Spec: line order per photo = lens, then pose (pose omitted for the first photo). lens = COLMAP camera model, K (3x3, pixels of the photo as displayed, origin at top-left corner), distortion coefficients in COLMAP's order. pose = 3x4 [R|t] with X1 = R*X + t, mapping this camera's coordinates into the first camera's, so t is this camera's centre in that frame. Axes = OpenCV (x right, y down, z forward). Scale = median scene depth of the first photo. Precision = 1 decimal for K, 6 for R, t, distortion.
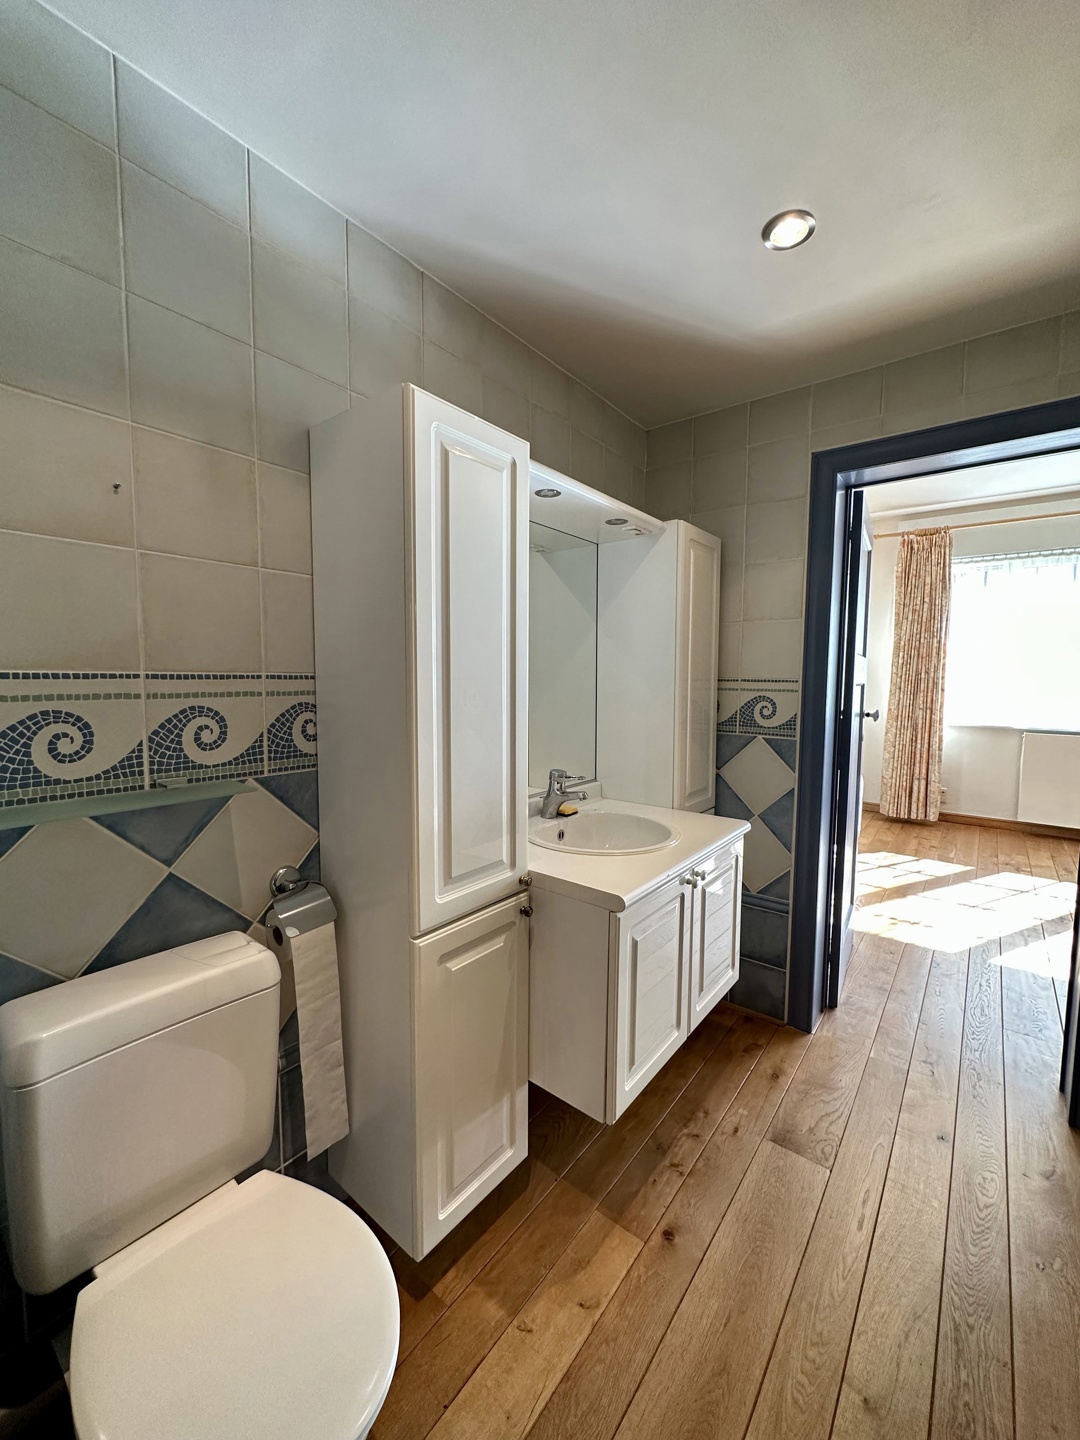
lens RADIAL K [[575.8, 0, 539.0], [0, 575.8, 720.9], [0, 0, 1]] dist [0.001088, 0.000005]
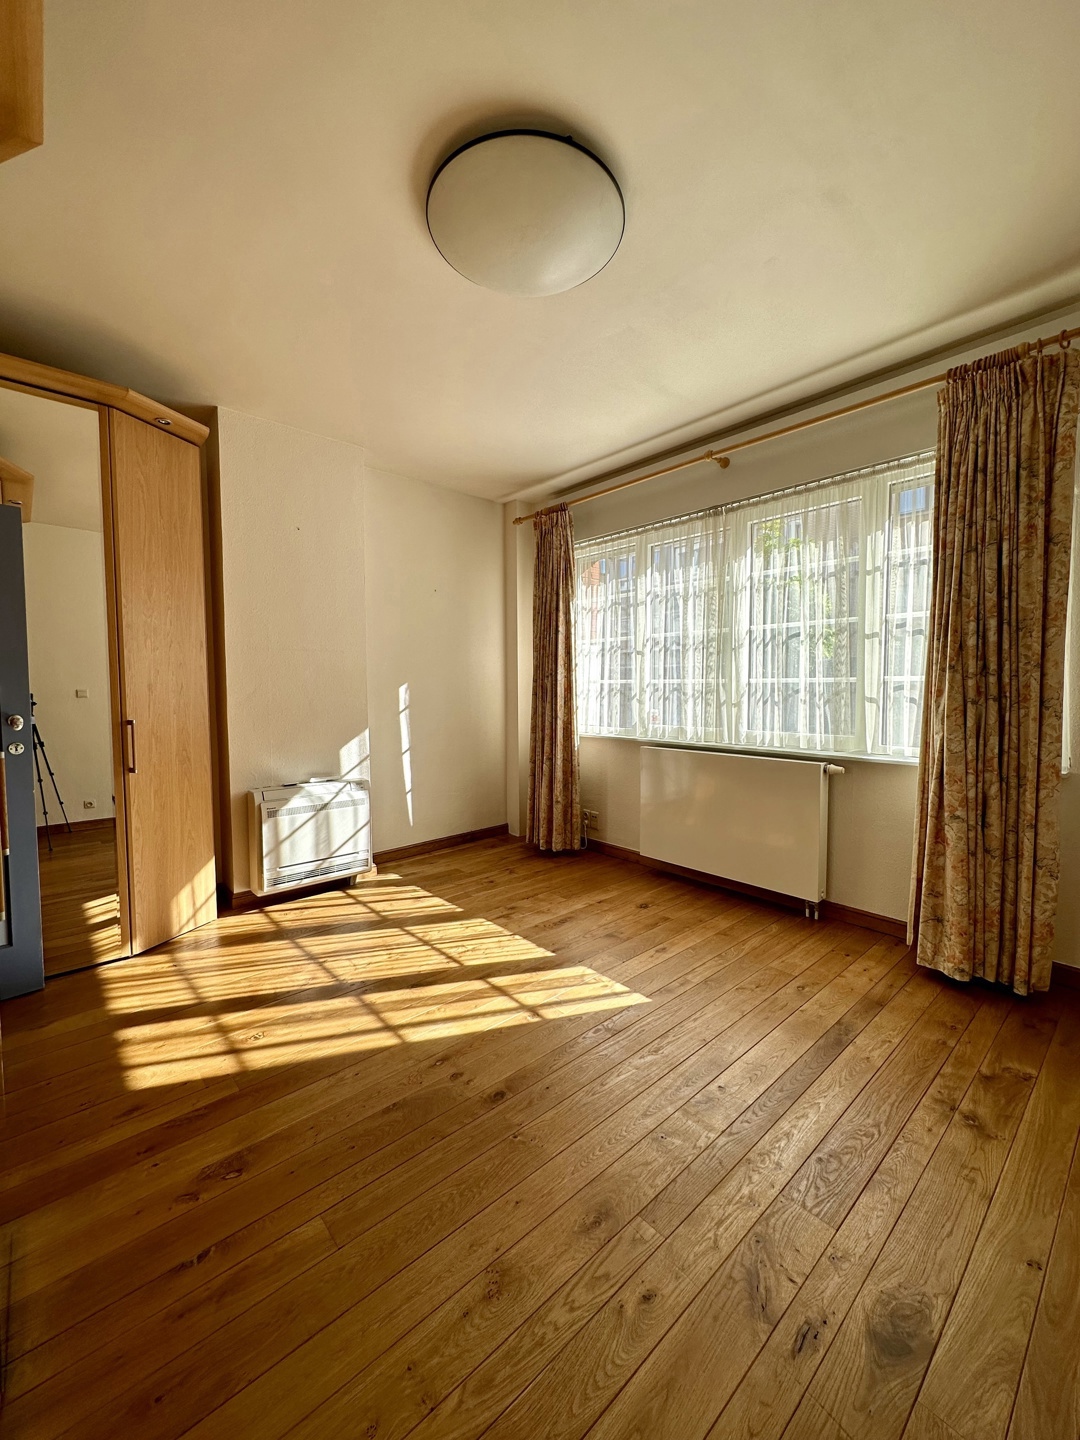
lens RADIAL K [[575.8, 0, 540.2], [0, 575.8, 714.1], [0, 0, 1]] dist [0.001088, 0.000005]
pose [[0.986603, -0.002890, -0.163115, 0.894538], [-0.003398, 0.999262, -0.038252, 0.013420], [0.163105, 0.038294, 0.985865, 0.200569]]
